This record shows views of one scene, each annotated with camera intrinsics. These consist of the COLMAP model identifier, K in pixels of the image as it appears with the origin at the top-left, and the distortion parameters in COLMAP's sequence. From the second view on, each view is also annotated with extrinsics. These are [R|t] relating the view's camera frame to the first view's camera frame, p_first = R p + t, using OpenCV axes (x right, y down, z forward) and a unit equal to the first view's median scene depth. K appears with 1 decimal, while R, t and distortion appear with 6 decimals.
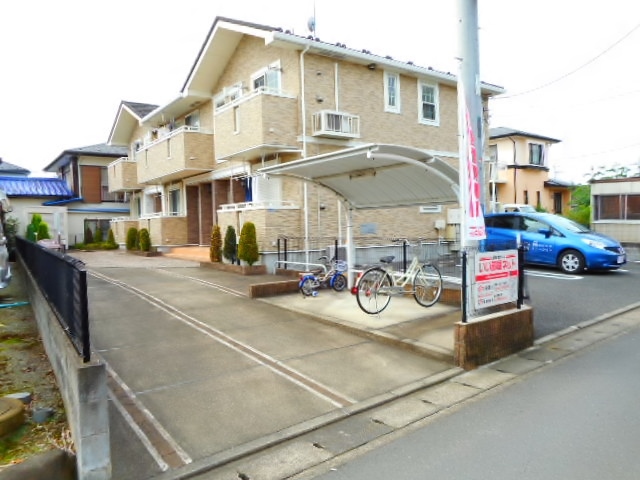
lens RADIAL K [[478.6, 0, 320.4], [0, 478.6, 240.5], [0, 0, 1]] dist [0.000432, -0.001666]
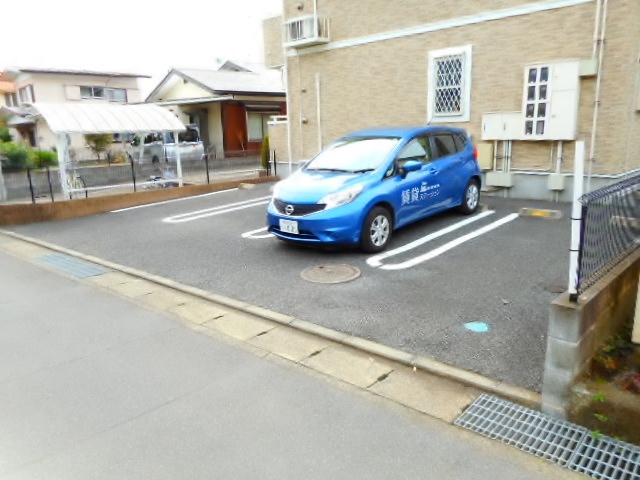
lens RADIAL K [[478.6, 0, 323.4], [0, 478.6, 235.8], [0, 0, 1]] dist [0.000432, -0.001666]
pose [[0.173462, 0.228312, -0.958011, 0.883797], [-0.011964, 0.973174, 0.229760, -0.056655], [0.984768, -0.028393, 0.171540, 0.736646]]
